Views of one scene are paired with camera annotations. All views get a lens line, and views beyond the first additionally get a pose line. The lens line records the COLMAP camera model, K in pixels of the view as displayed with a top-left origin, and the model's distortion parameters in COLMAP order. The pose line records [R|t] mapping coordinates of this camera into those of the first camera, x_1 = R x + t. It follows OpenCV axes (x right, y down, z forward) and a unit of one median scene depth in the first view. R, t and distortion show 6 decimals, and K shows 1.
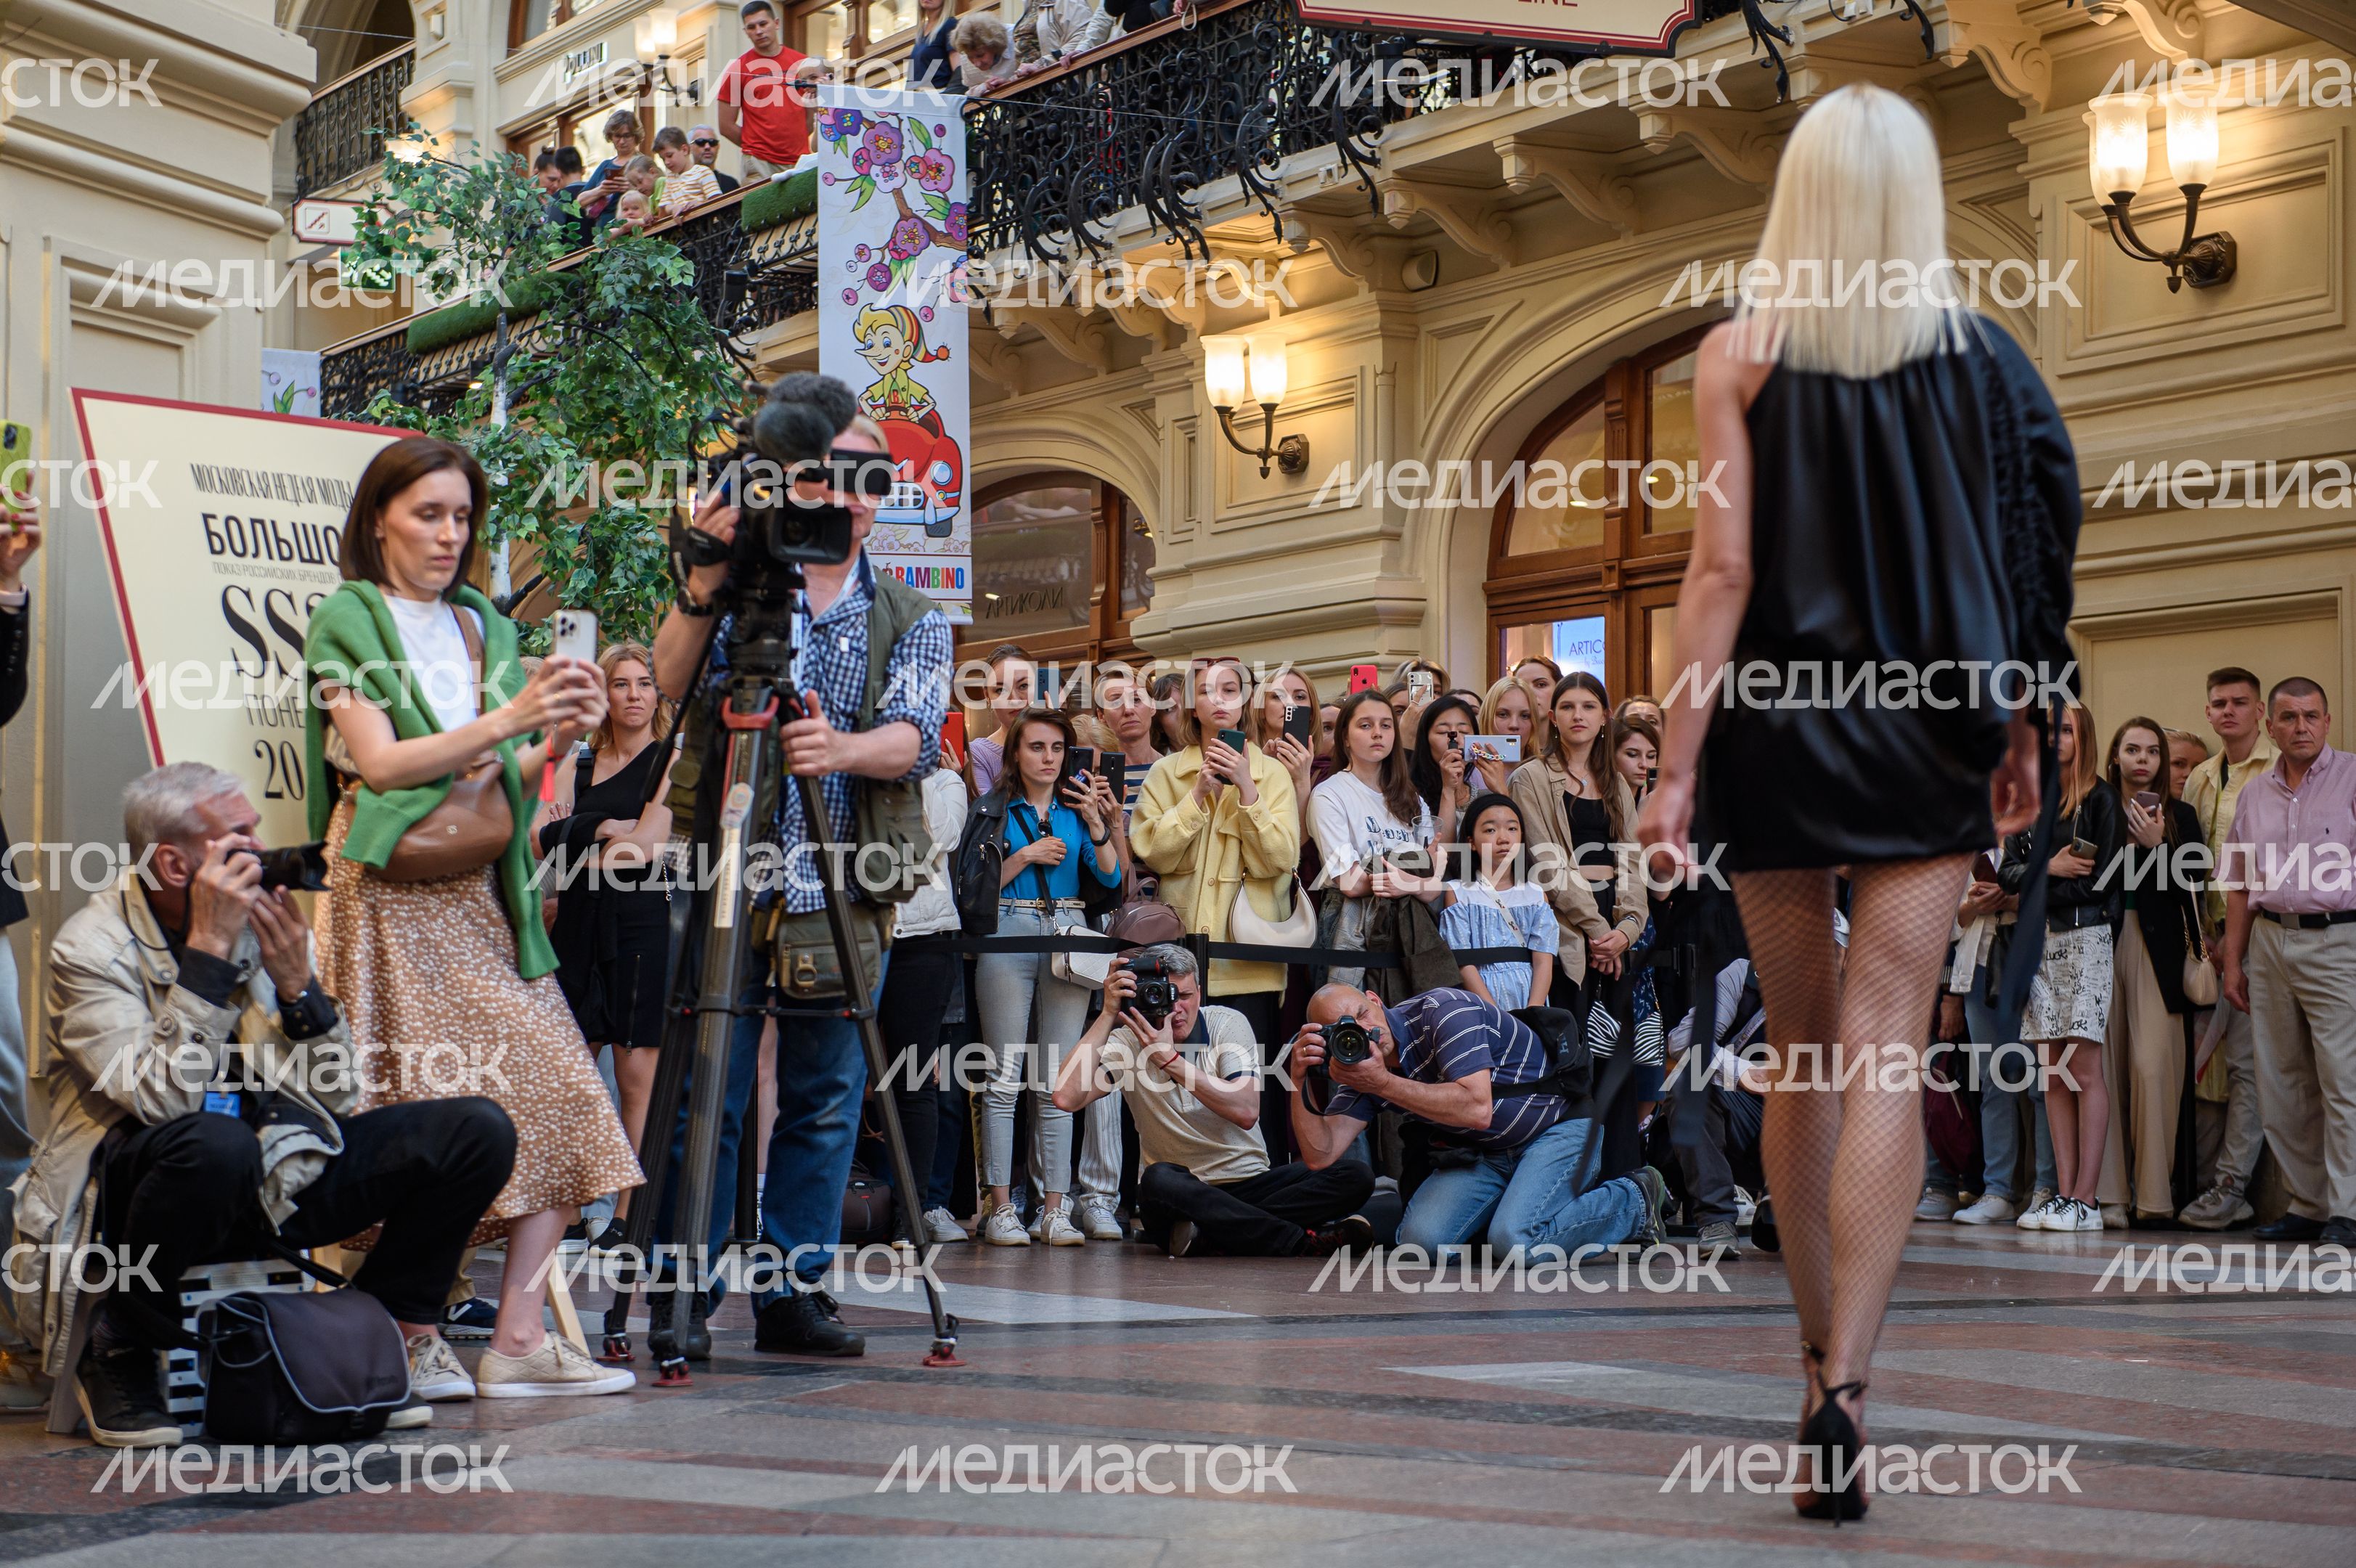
lens RADIAL K [[4847.8, 0, 1127.9], [0, 4847.8, 787.0], [0, 0, 1]] dist [0.130573, 0.120880]
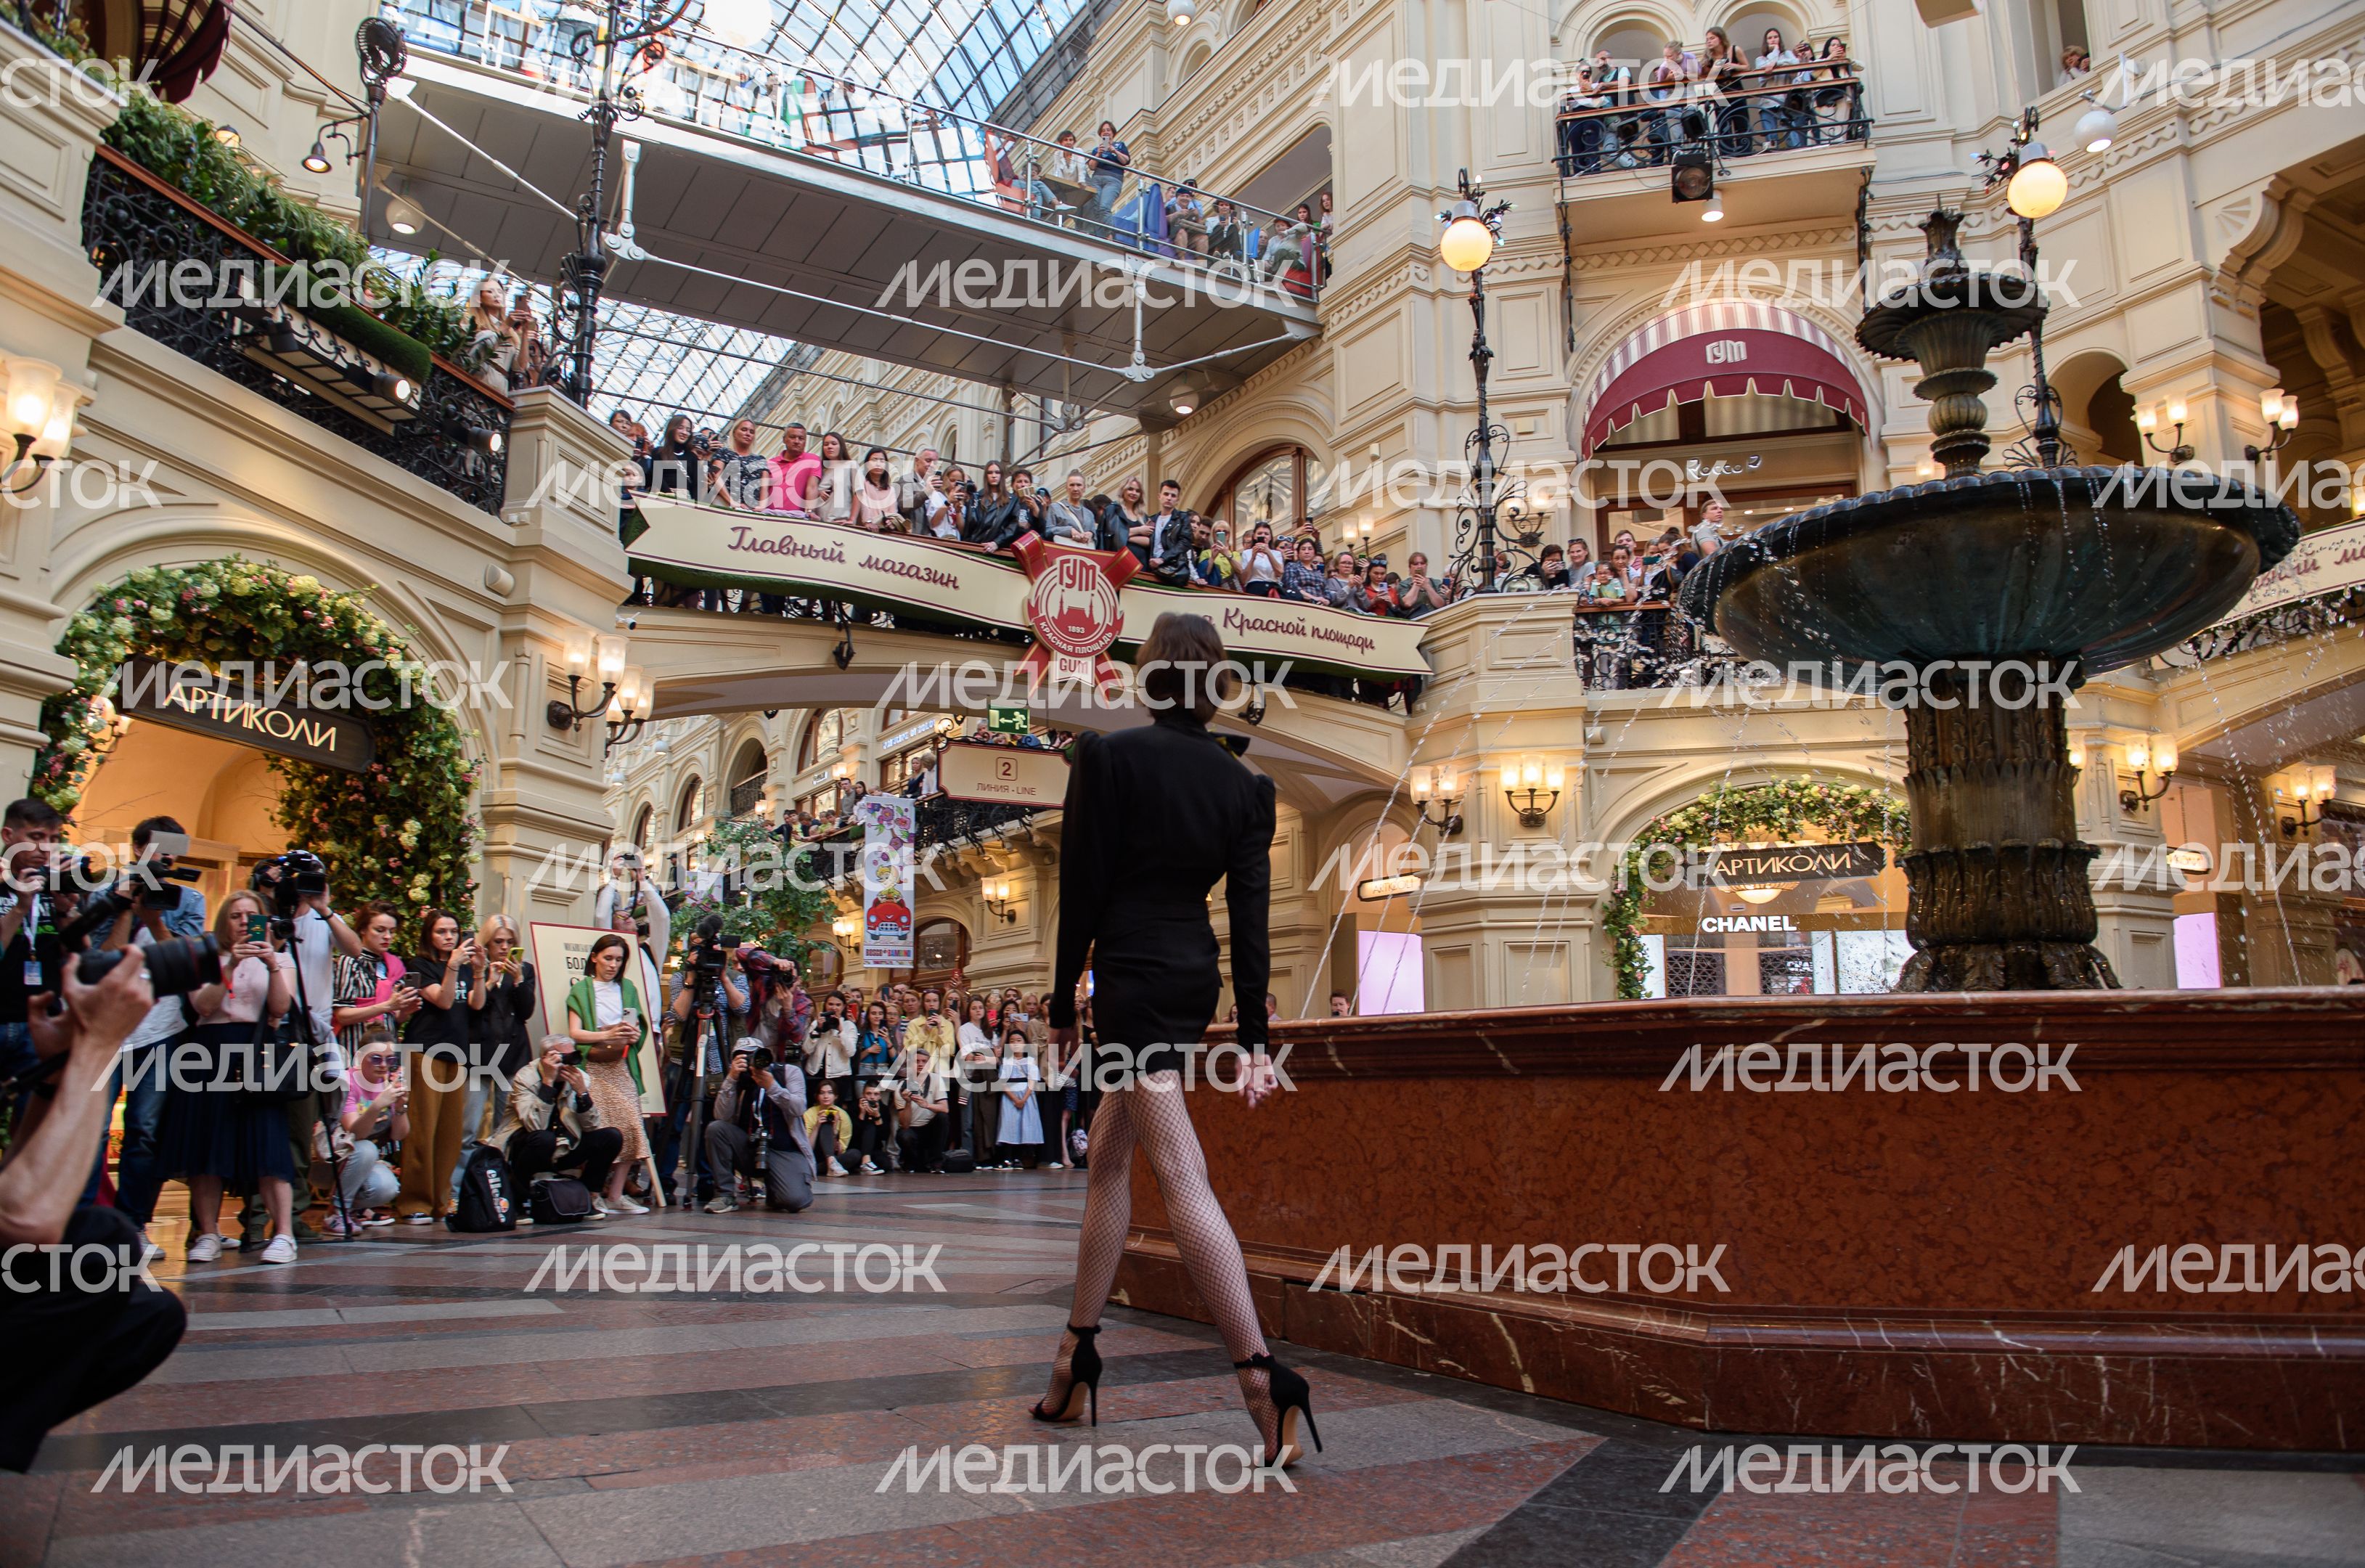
lens RADIAL K [[1689.1, 0, 1182.5], [0, 1689.1, 784.0], [0, 0, 1]] dist [-0.042906, -0.002101]
pose [[0.997458, 0.012520, 0.070147, 0.069495], [-0.003041, 0.991025, -0.133642, -0.007784], [-0.071190, 0.133089, 0.988544, -0.099777]]
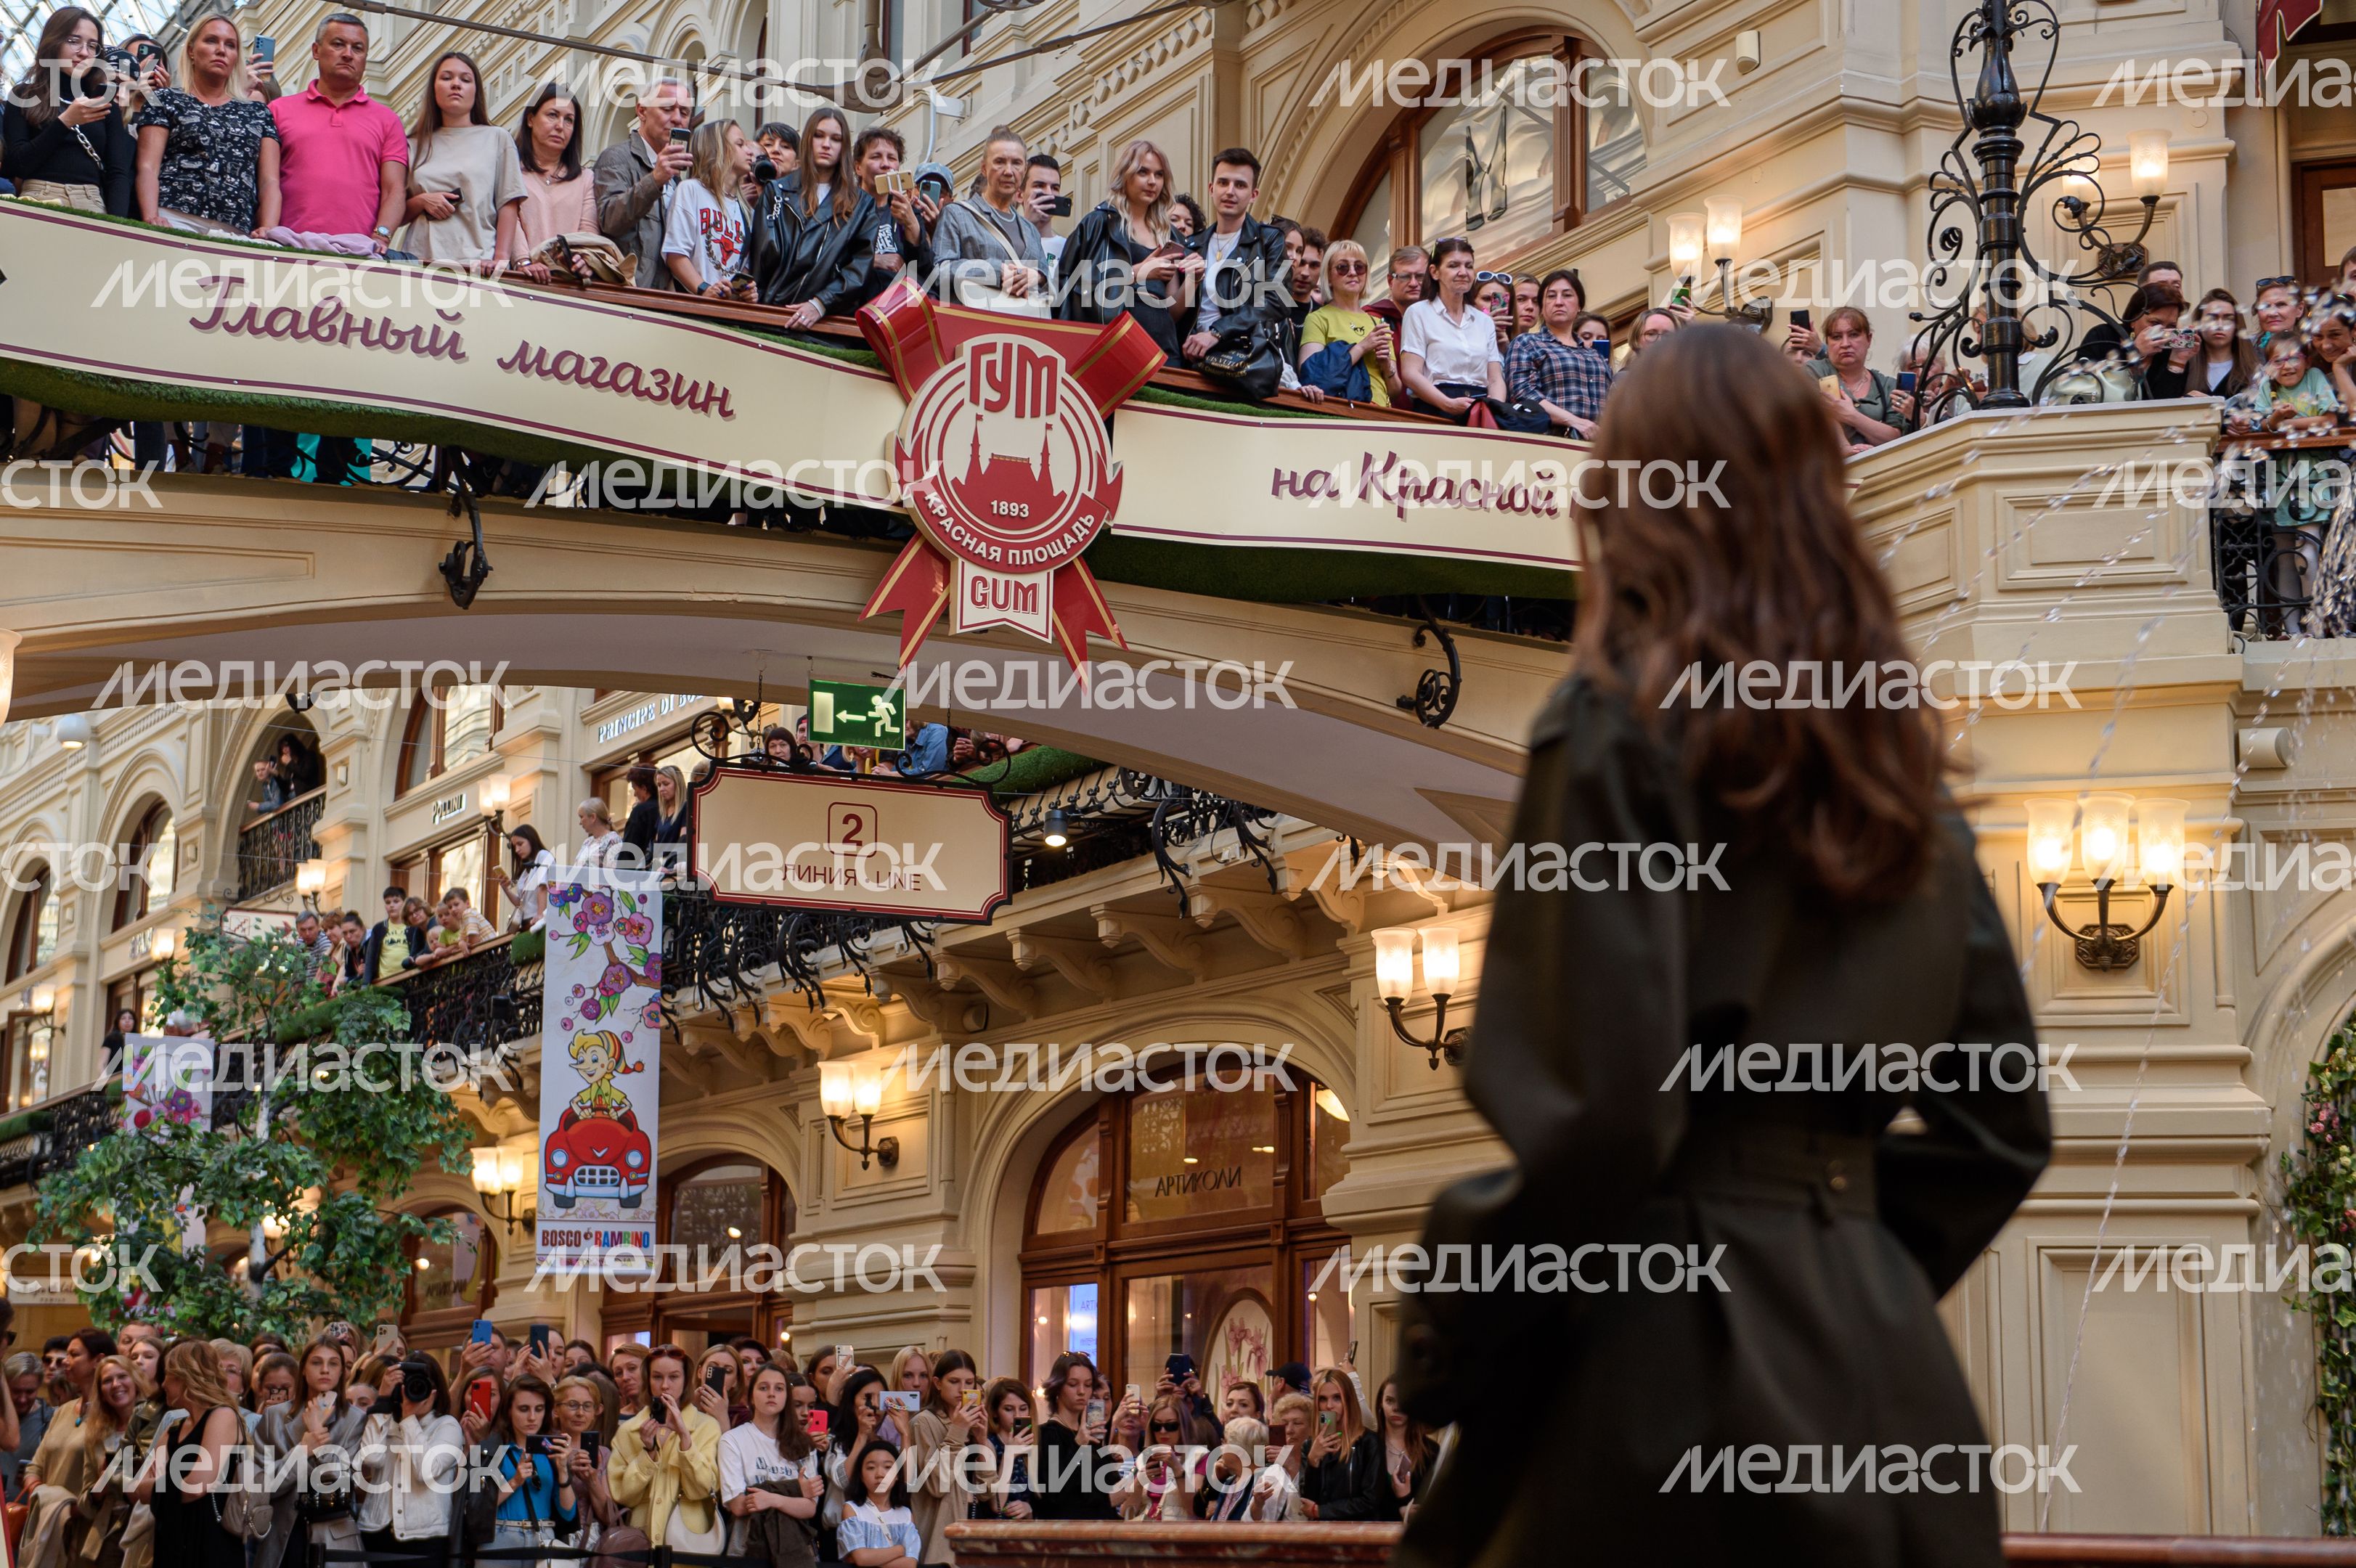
lens RADIAL K [[4093.2, 0, 1126.1], [0, 4093.2, 785.0], [0, 0, 1]] dist [0.166037, -0.020642]
pose [[0.999775, 0.013679, 0.016189, 0.082947], [-0.011352, 0.990643, -0.136007, -0.016977], [-0.017898, 0.135792, 0.990576, -0.126895]]
